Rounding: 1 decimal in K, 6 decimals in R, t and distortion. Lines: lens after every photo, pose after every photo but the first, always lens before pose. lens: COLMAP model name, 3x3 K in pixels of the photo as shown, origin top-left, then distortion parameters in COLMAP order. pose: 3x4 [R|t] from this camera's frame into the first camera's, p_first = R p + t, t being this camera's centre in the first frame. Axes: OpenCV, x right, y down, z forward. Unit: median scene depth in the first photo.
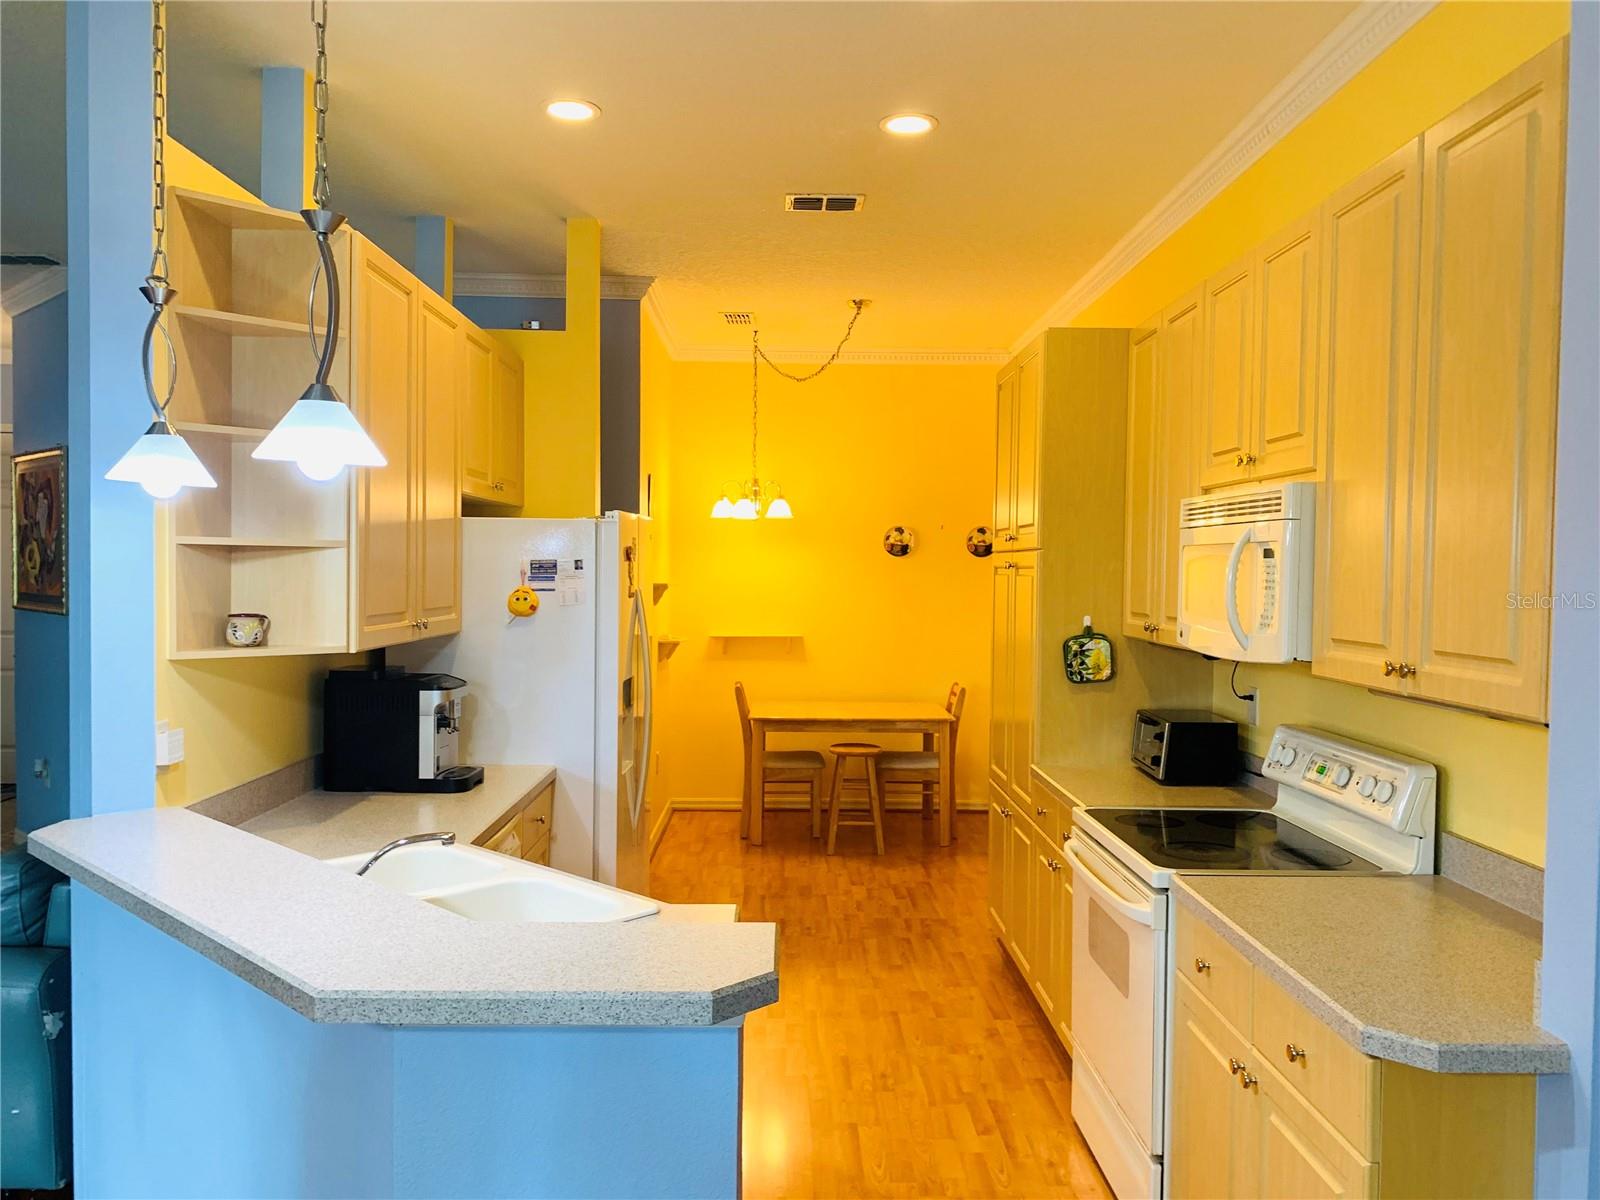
lens RADIAL K [[1228.9, 0, 800.9], [0, 1228.9, 602.1], [0, 0, 1]] dist [0.034653, -0.041589]
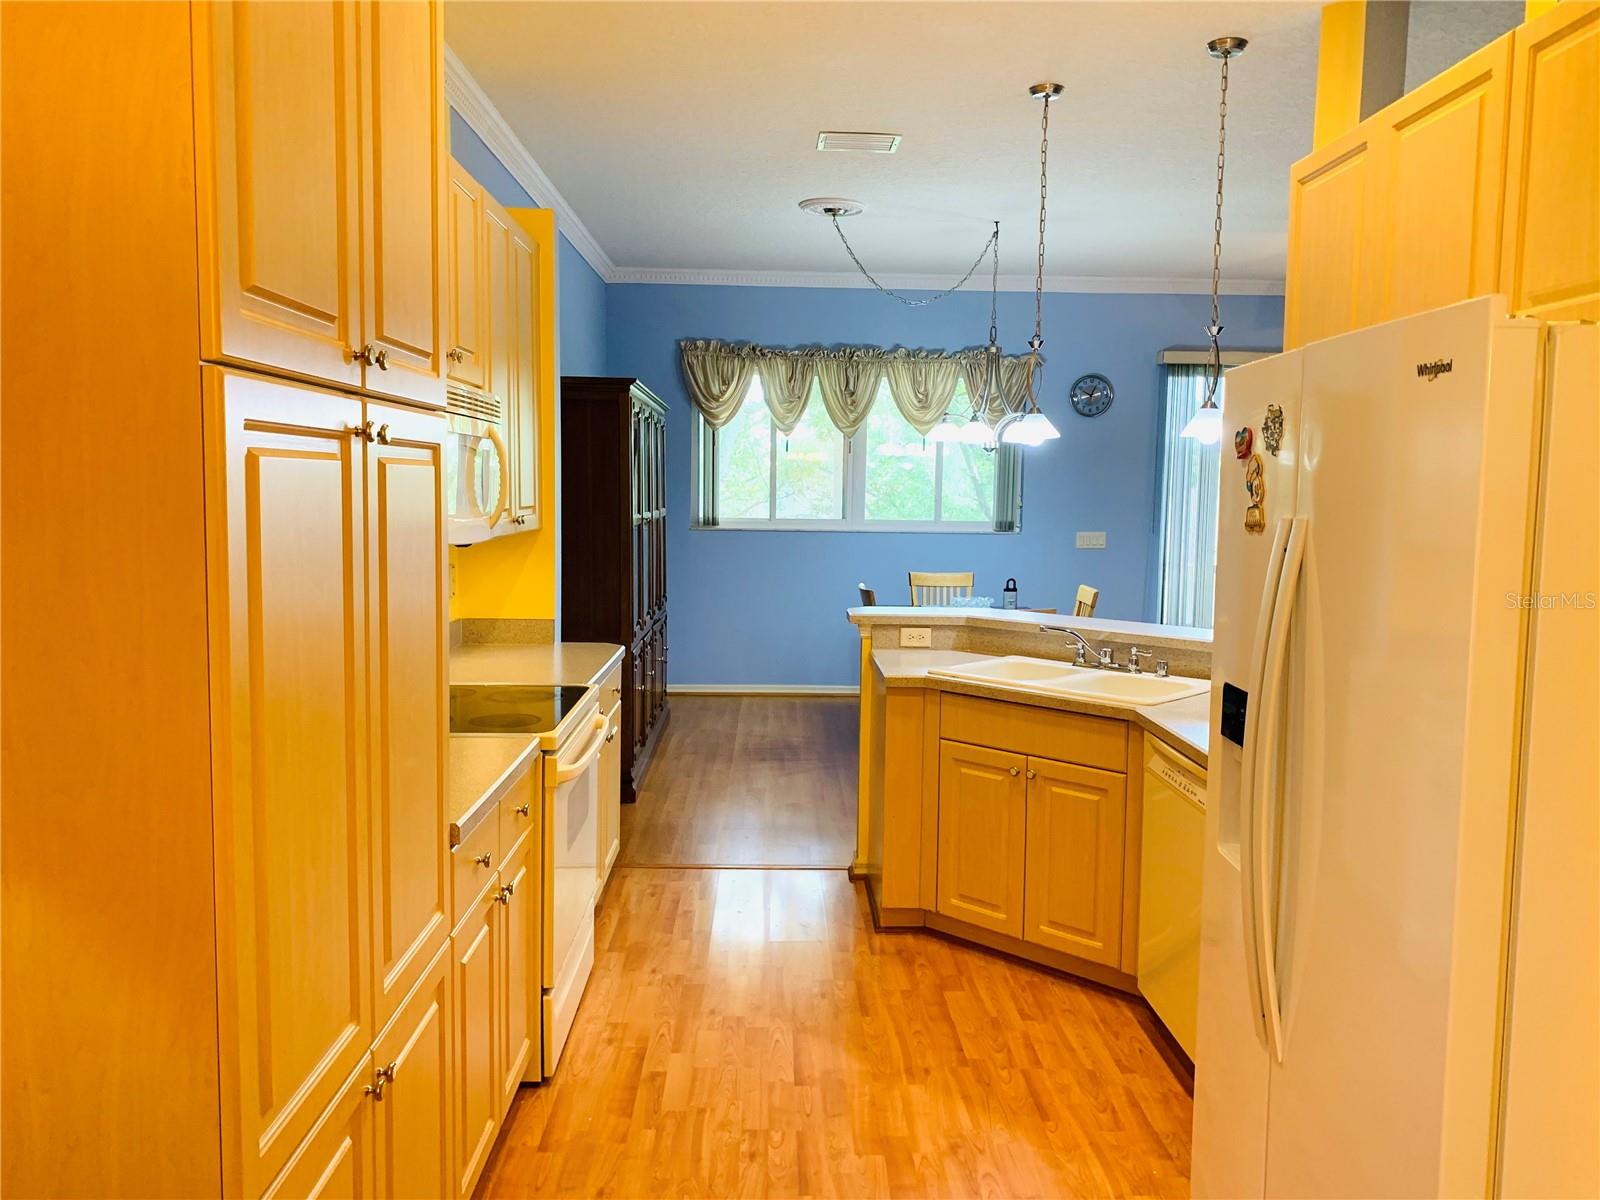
lens RADIAL K [[1228.9, 0, 793.7], [0, 1228.9, 595.6], [0, 0, 1]] dist [0.034653, -0.041589]
pose [[-0.999594, -0.028002, -0.005236, 0.059808], [-0.028419, 0.992894, 0.115560, -0.035000], [0.001963, 0.115661, -0.993287, 1.823812]]
